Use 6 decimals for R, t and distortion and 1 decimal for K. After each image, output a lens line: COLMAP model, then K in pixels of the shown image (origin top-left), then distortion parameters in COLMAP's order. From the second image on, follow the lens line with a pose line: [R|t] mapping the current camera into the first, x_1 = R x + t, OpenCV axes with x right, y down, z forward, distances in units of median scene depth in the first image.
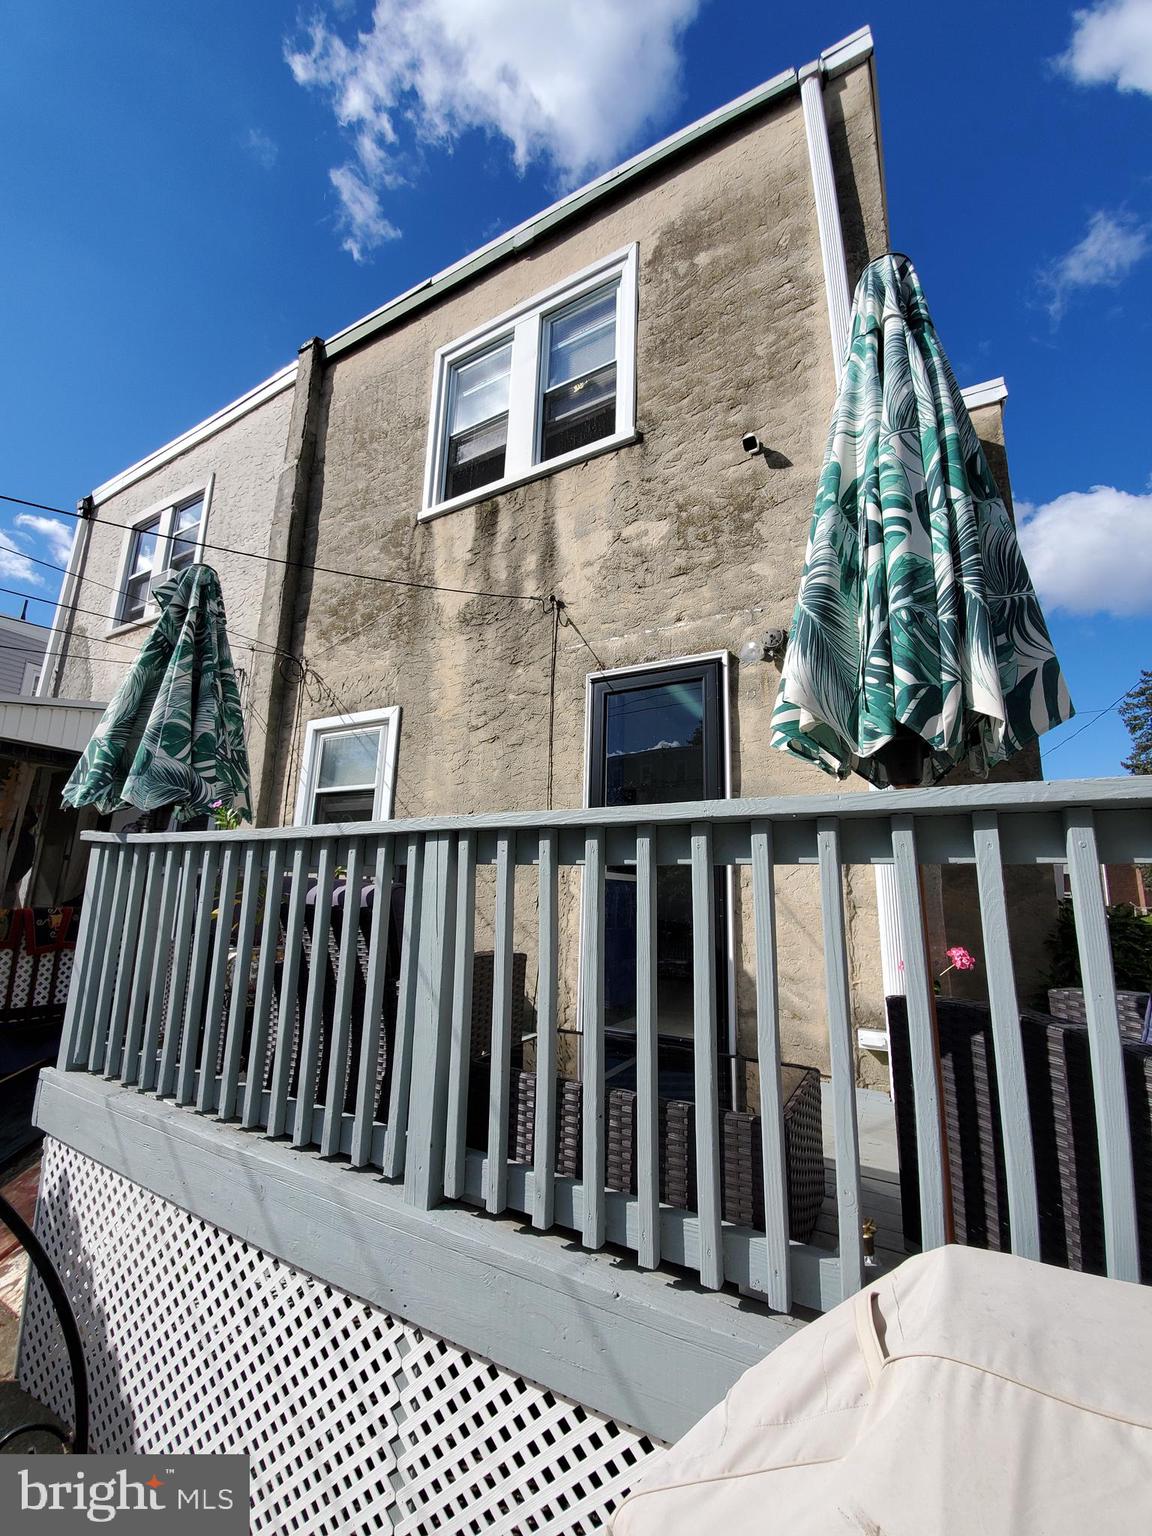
lens RADIAL K [[606.7, 0, 572.6], [0, 606.7, 777.9], [0, 0, 1]] dist [-0.002129, -0.007940]
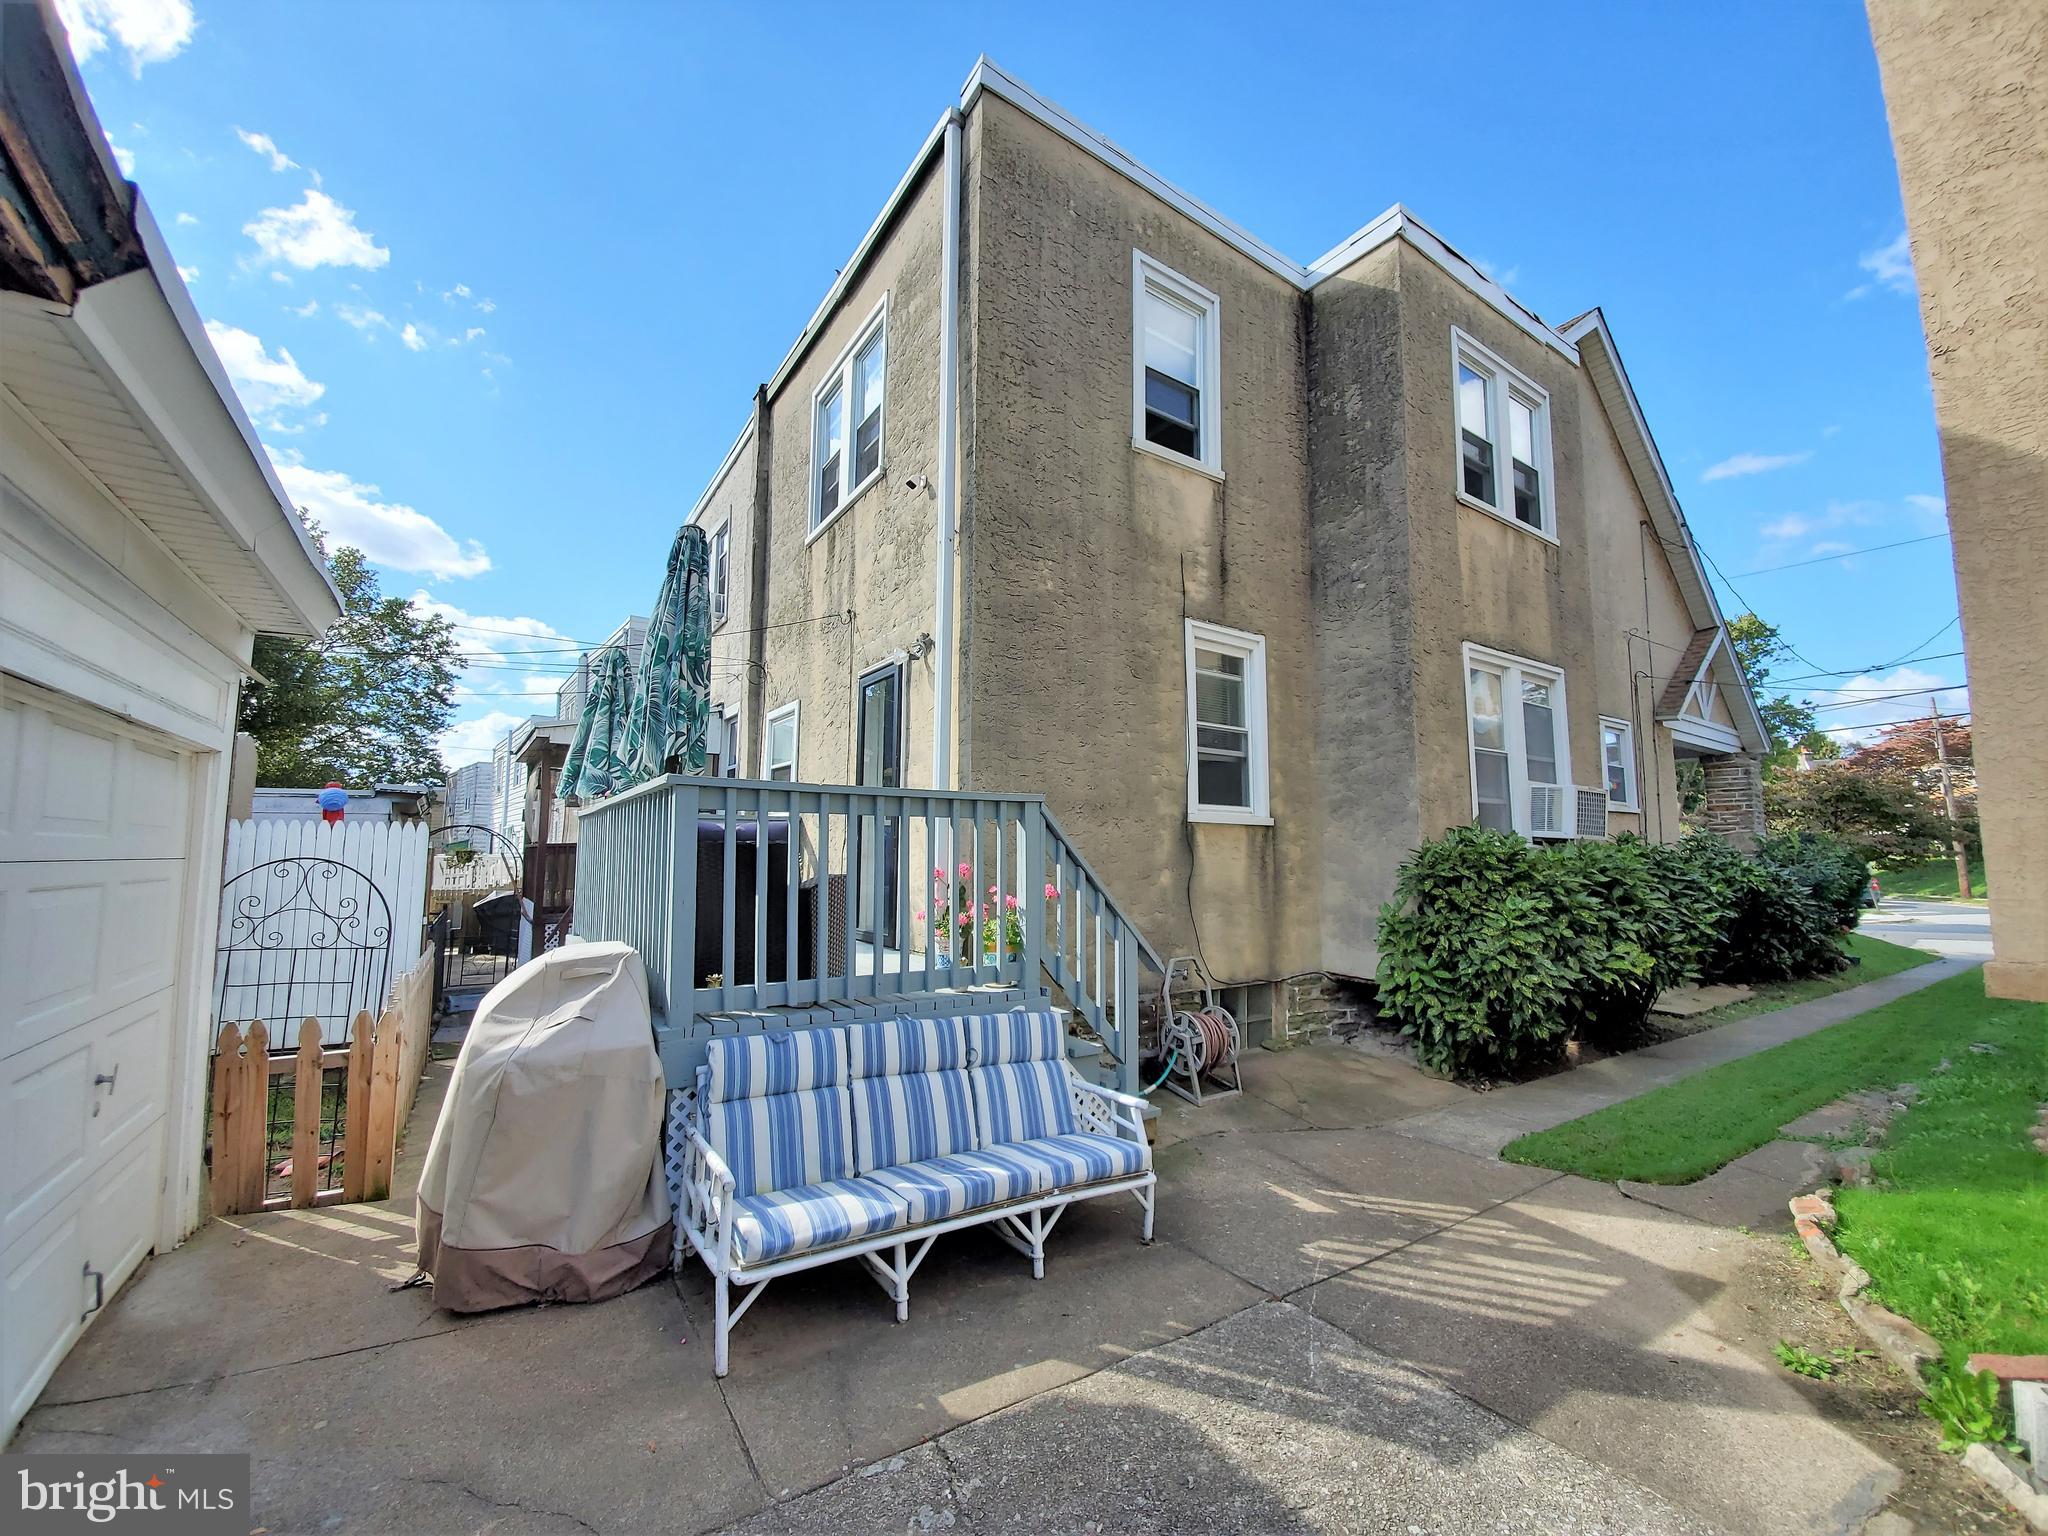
lens RADIAL K [[808.9, 0, 1030.2], [0, 808.9, 769.3], [0, 0, 1]] dist [-0.002129, -0.007940]
pose [[0.893345, -0.060231, -0.445317, 0.912148], [0.098442, 0.993136, 0.063159, -0.031337], [0.438456, -0.100261, 0.893143, -0.339725]]
